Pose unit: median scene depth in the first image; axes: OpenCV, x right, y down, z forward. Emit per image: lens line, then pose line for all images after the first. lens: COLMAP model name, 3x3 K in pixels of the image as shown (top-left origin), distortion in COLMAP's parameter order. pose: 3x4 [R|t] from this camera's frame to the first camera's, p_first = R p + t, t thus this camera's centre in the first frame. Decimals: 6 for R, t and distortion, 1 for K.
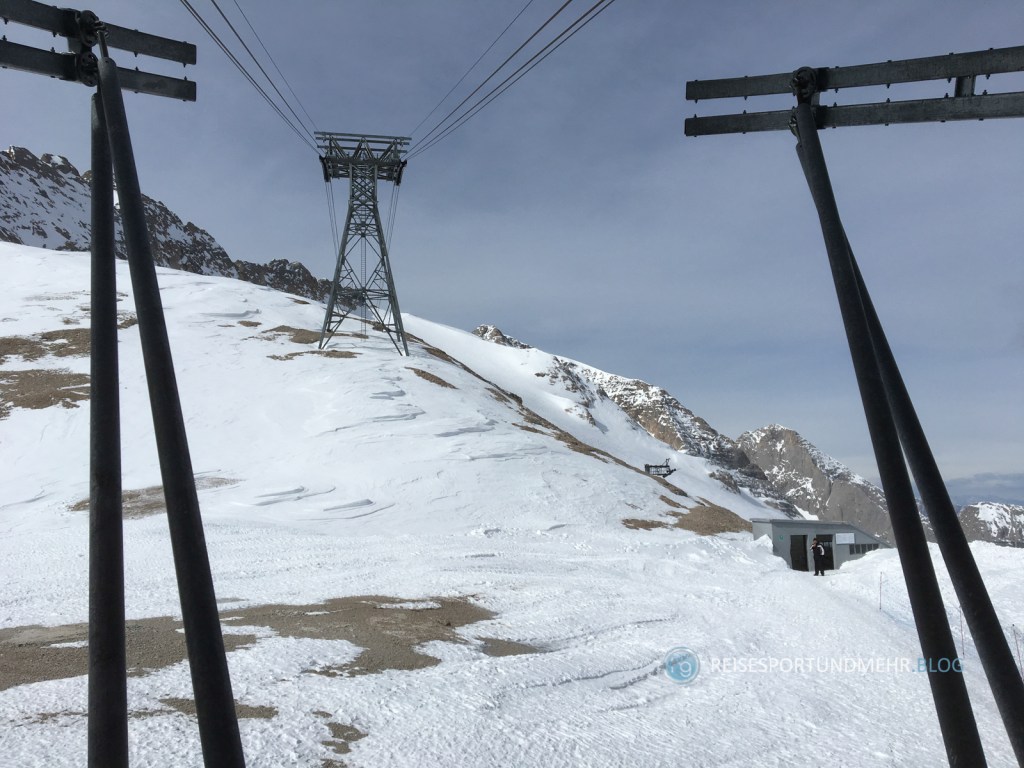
lens RADIAL K [[844.4, 0, 512.0], [0, 844.4, 384.0], [0, 0, 1]] dist [0.071044, -0.089732]
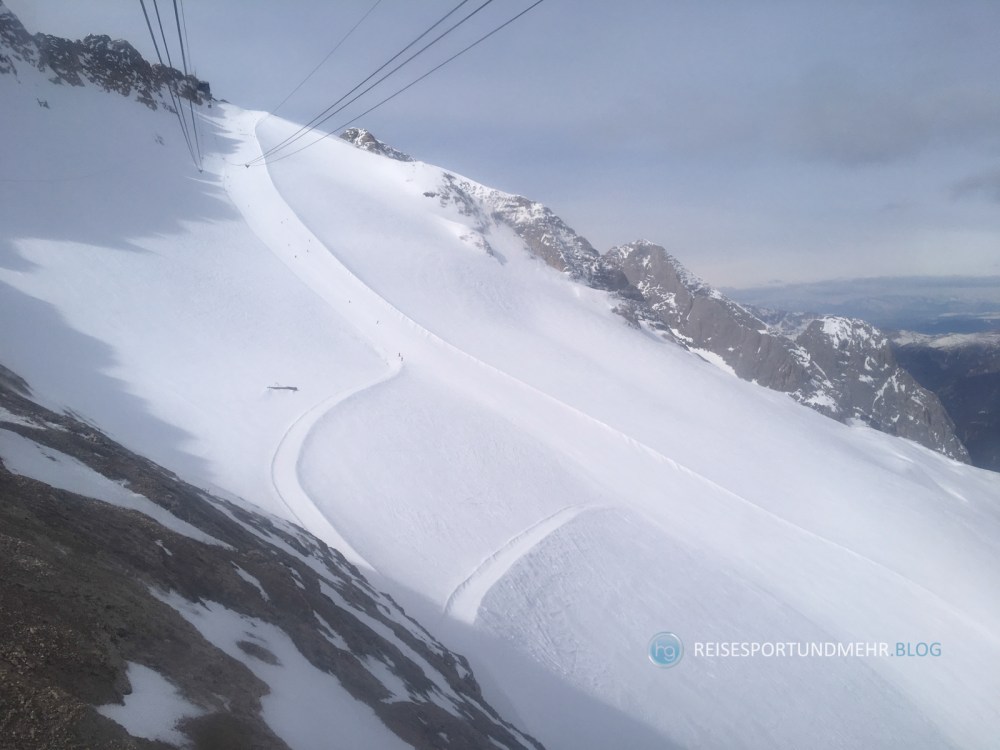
lens RADIAL K [[824.6, 0, 500.0], [0, 824.6, 375.0], [0, 0, 1]] dist [0.071044, -0.089732]
pose [[0.988250, -0.010936, 0.152455, -0.025933], [-0.022838, 0.975674, 0.218032, -0.016888], [-0.151131, -0.218952, 0.963960, 0.124874]]
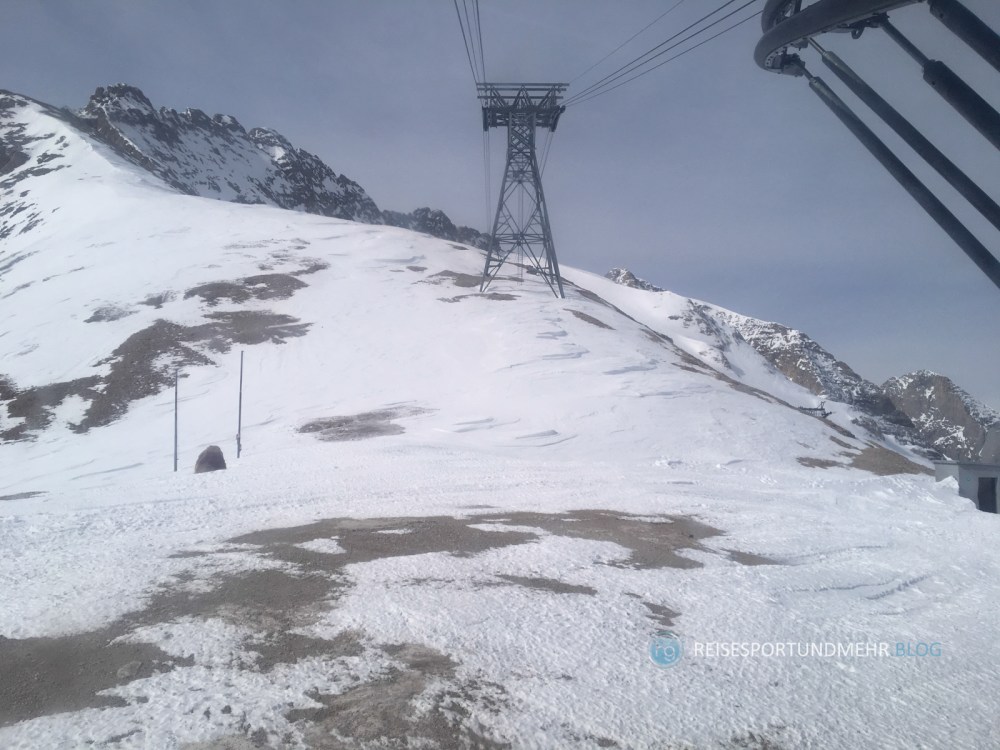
lens RADIAL K [[819.4, 0, 500.0], [0, 819.4, 375.0], [0, 0, 1]] dist [0.114931, -0.221016]
pose [[0.985227, 0.013378, -0.170728, -0.002164], [-0.003389, 0.998272, 0.058669, 0.000185], [0.171218, -0.057224, 0.983570, -0.001317]]
